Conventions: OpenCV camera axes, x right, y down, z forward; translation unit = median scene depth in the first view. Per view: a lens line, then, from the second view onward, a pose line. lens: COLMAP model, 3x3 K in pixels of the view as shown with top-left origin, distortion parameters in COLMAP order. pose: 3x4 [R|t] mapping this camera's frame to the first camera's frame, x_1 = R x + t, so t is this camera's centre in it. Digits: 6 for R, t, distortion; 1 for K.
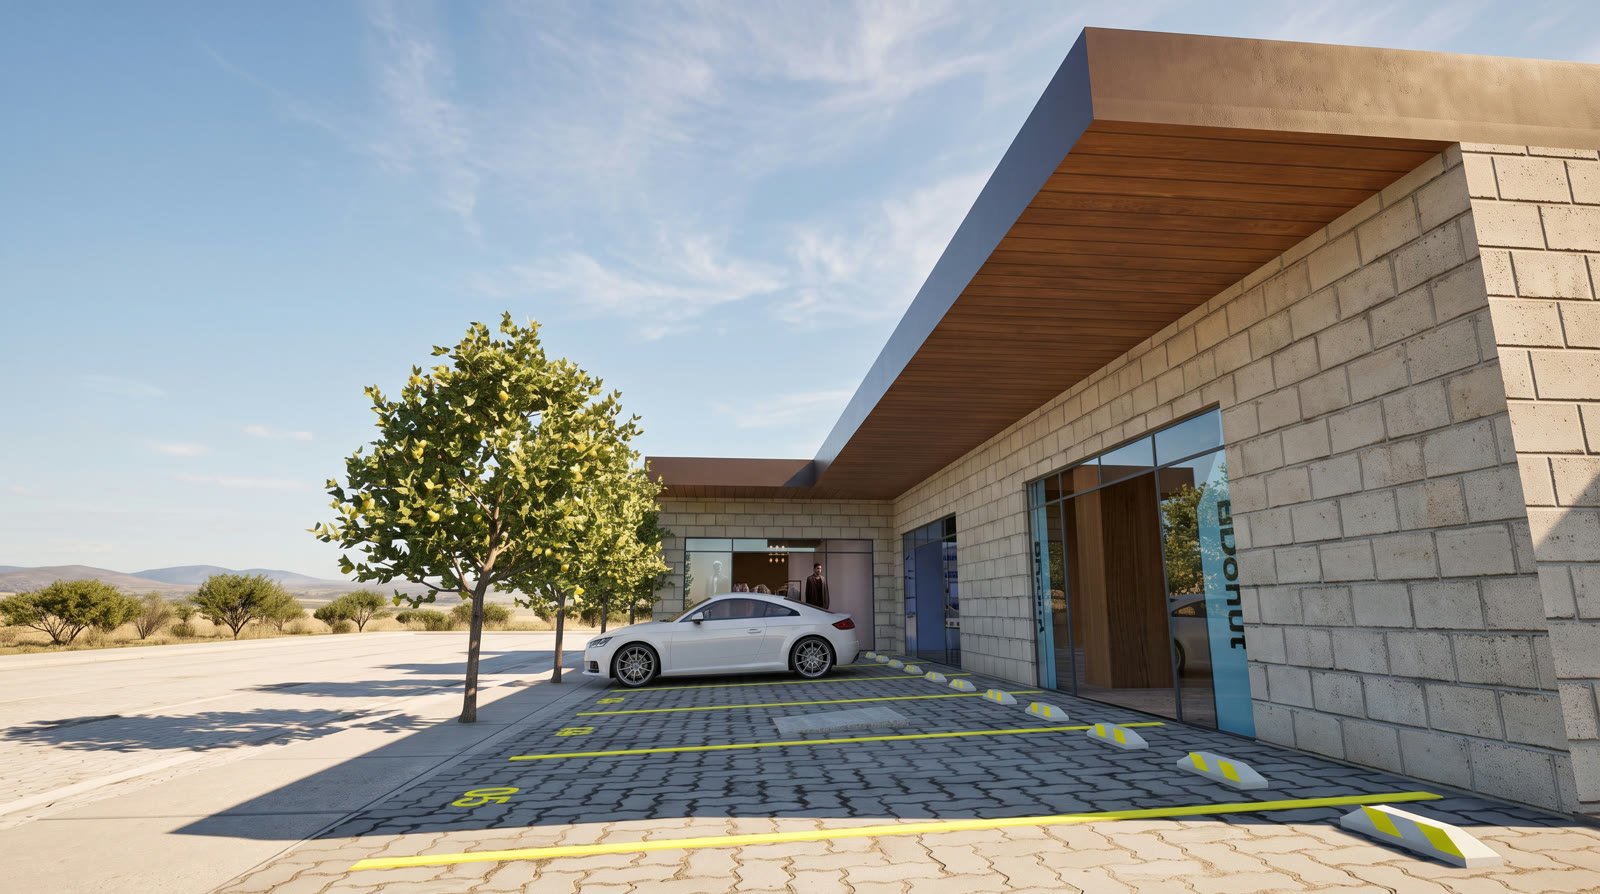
lens RADIAL K [[781.0, 0, 800.0], [0, 781.0, 447.0], [0, 0, 1]] dist [0.002072, -0.010660]
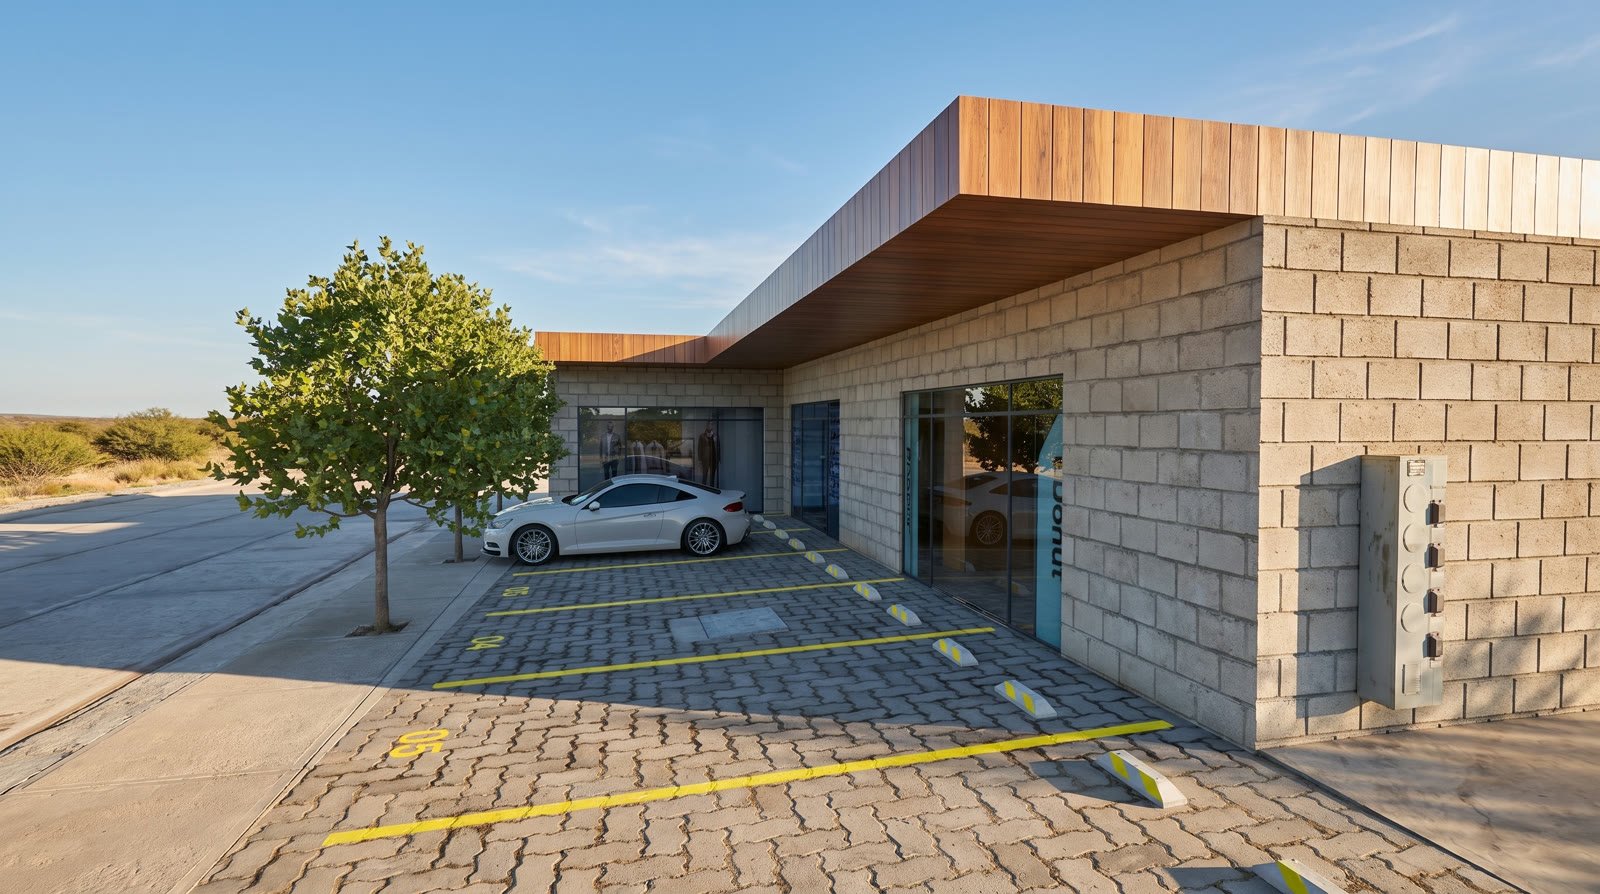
lens RADIAL K [[781.0, 0, 800.0], [0, 781.0, 447.0], [0, 0, 1]] dist [0.002072, -0.010660]
pose [[0.990478, -0.001336, 0.137667, -0.001787], [-0.028991, 0.975508, 0.218045, -0.174505], [-0.134586, -0.219960, 0.966180, -0.069807]]
